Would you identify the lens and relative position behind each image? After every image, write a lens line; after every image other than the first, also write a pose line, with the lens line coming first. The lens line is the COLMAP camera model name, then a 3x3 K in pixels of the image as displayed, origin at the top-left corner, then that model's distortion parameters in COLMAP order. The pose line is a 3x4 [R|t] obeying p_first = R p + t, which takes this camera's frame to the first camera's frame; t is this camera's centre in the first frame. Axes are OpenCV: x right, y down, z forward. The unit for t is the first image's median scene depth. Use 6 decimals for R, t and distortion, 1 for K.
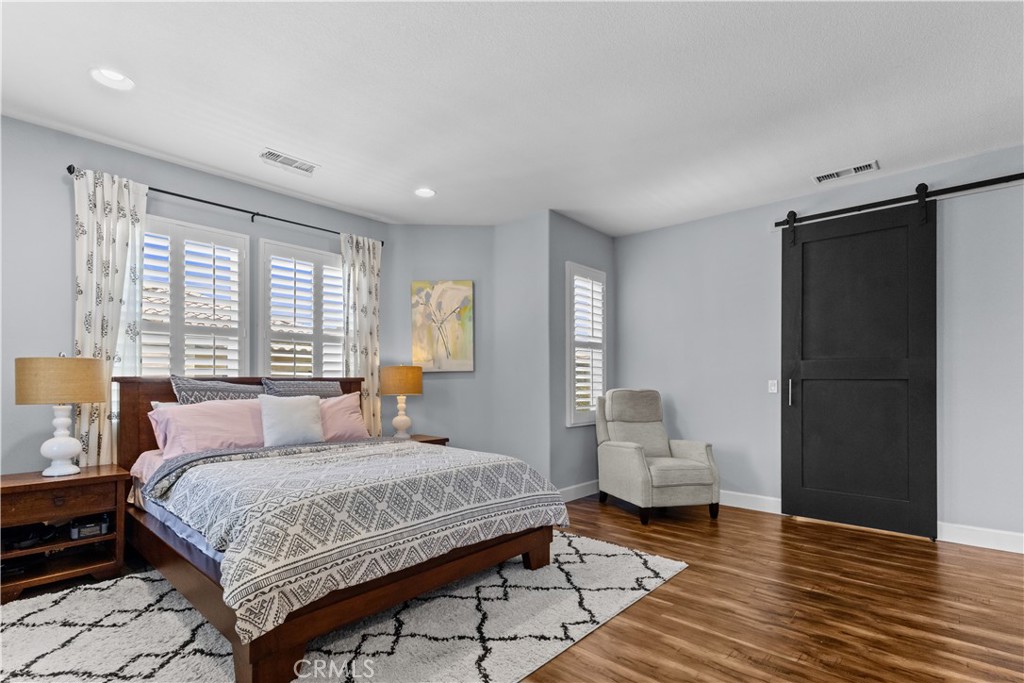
lens RADIAL K [[491.1, 0, 504.7], [0, 491.1, 376.7], [0, 0, 1]] dist [-0.000317, 0.000181]
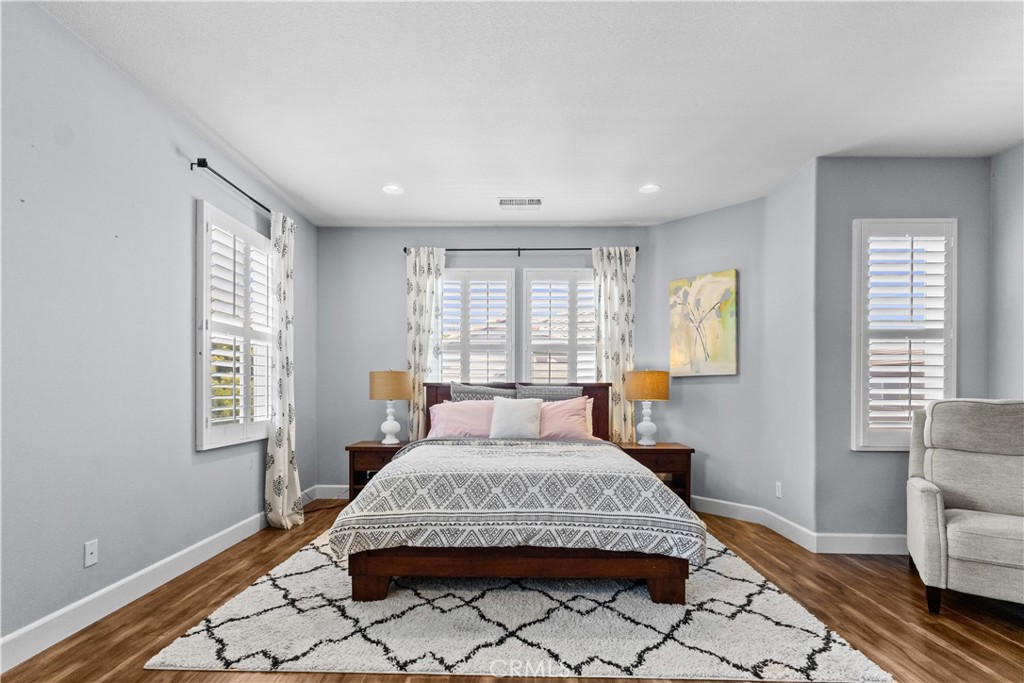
lens RADIAL K [[491.1, 0, 512.8], [0, 491.1, 389.7], [0, 0, 1]] dist [-0.000317, 0.000181]
pose [[0.657230, 0.006943, -0.753658, 0.474357], [0.004830, 0.999898, 0.013423, 0.002103], [0.753675, -0.012462, 0.657129, 0.208068]]
